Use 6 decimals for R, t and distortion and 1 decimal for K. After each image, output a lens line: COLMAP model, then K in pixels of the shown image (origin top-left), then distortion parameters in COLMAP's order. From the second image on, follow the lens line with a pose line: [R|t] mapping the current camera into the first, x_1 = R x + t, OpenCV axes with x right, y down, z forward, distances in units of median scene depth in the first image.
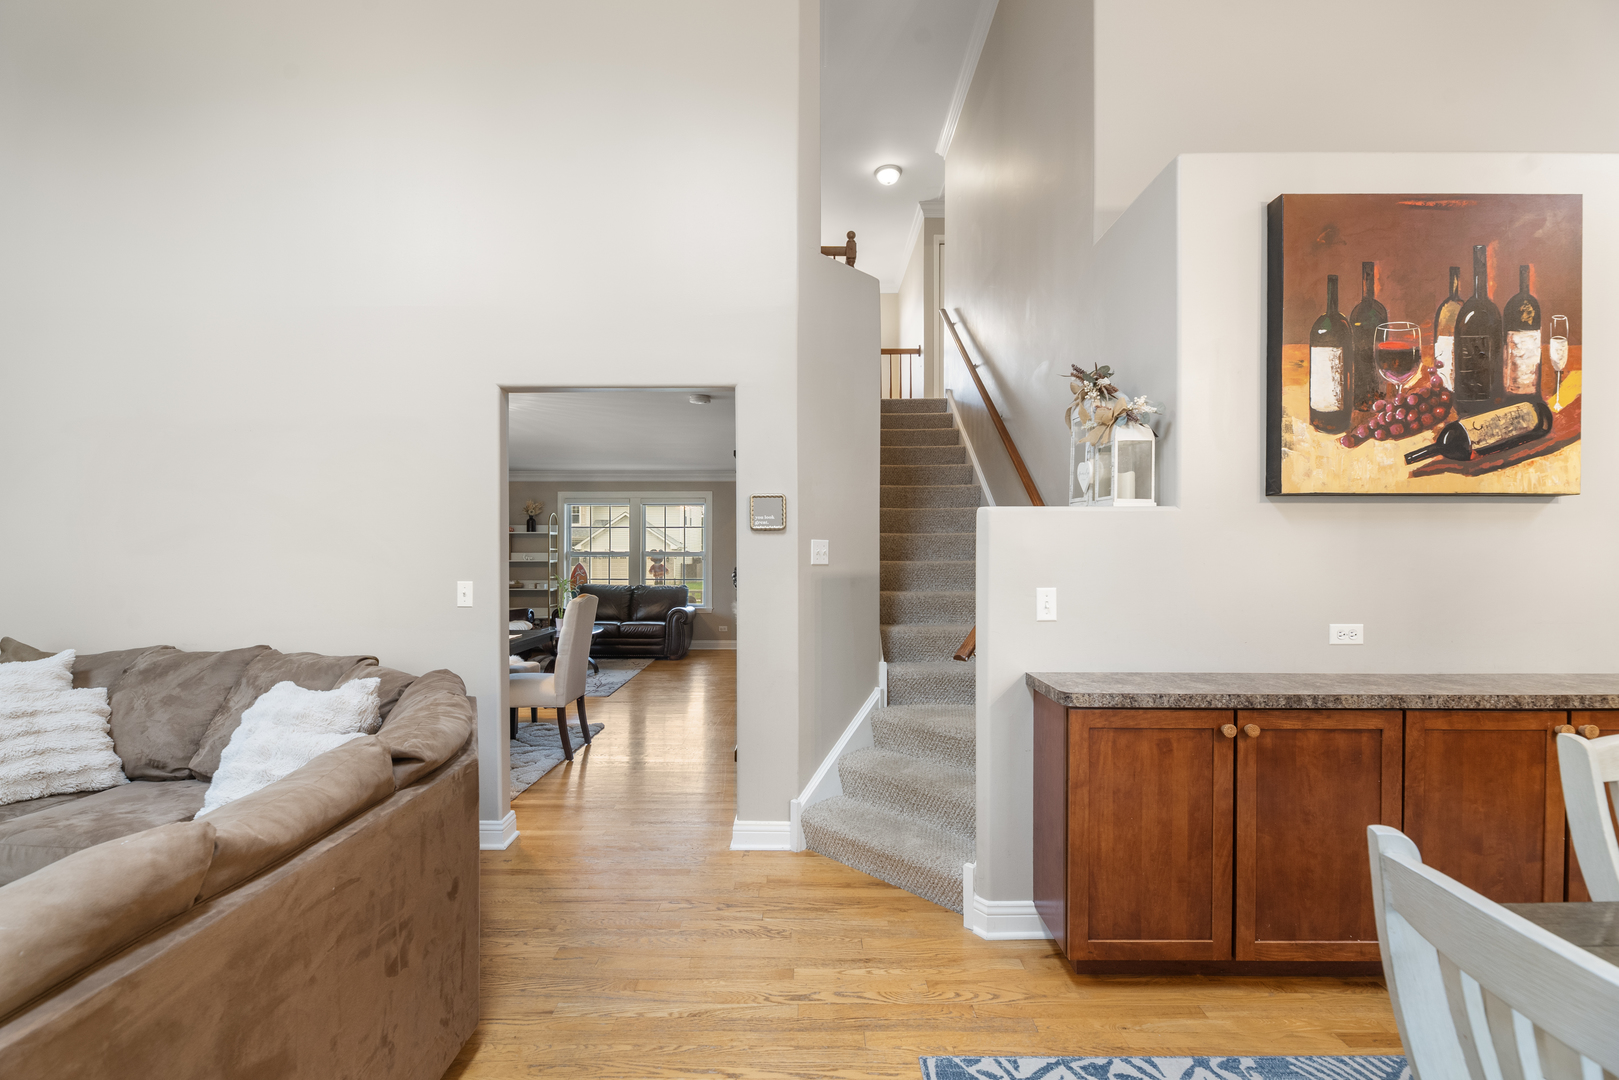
lens RADIAL K [[674.3, 0, 802.5], [0, 674.3, 555.2], [0, 0, 1]] dist [-0.003352, -0.002618]
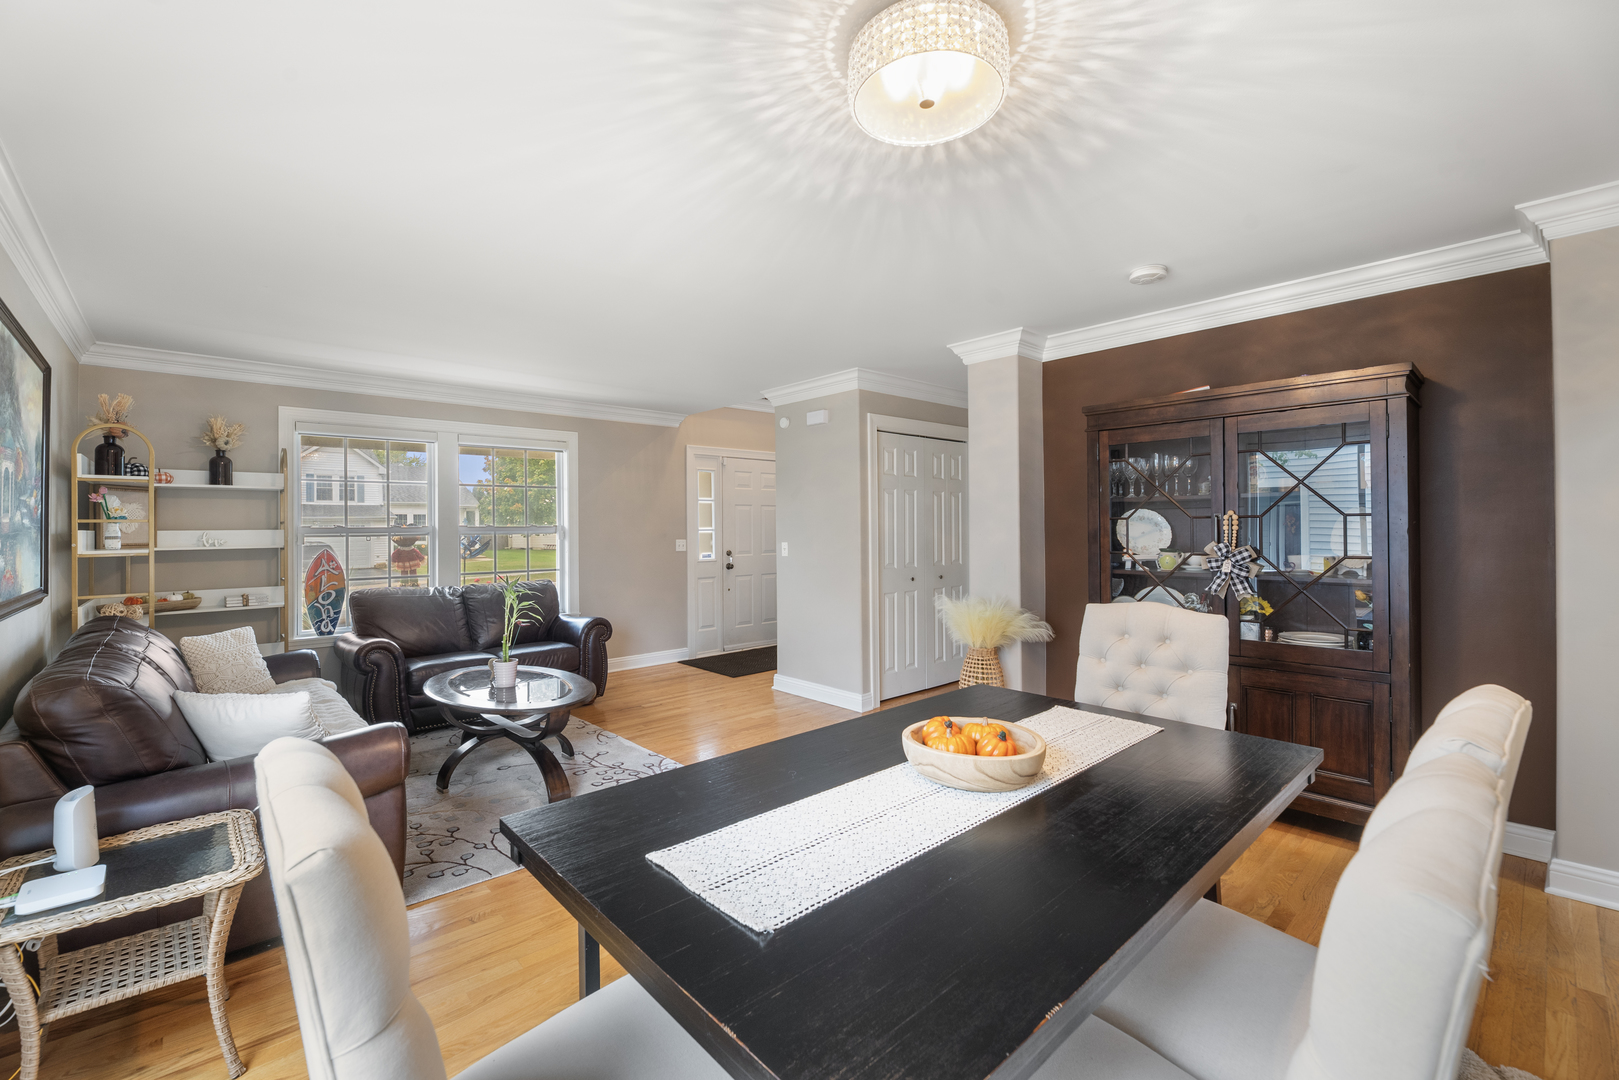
lens RADIAL K [[674.3, 0, 801.5], [0, 674.3, 531.1], [0, 0, 1]] dist [-0.003352, -0.002618]
pose [[0.740249, -0.008707, 0.672277, -0.416660], [0.010284, 0.999946, 0.001628, 0.000630], [-0.672254, 0.005708, 0.740298, 0.385709]]
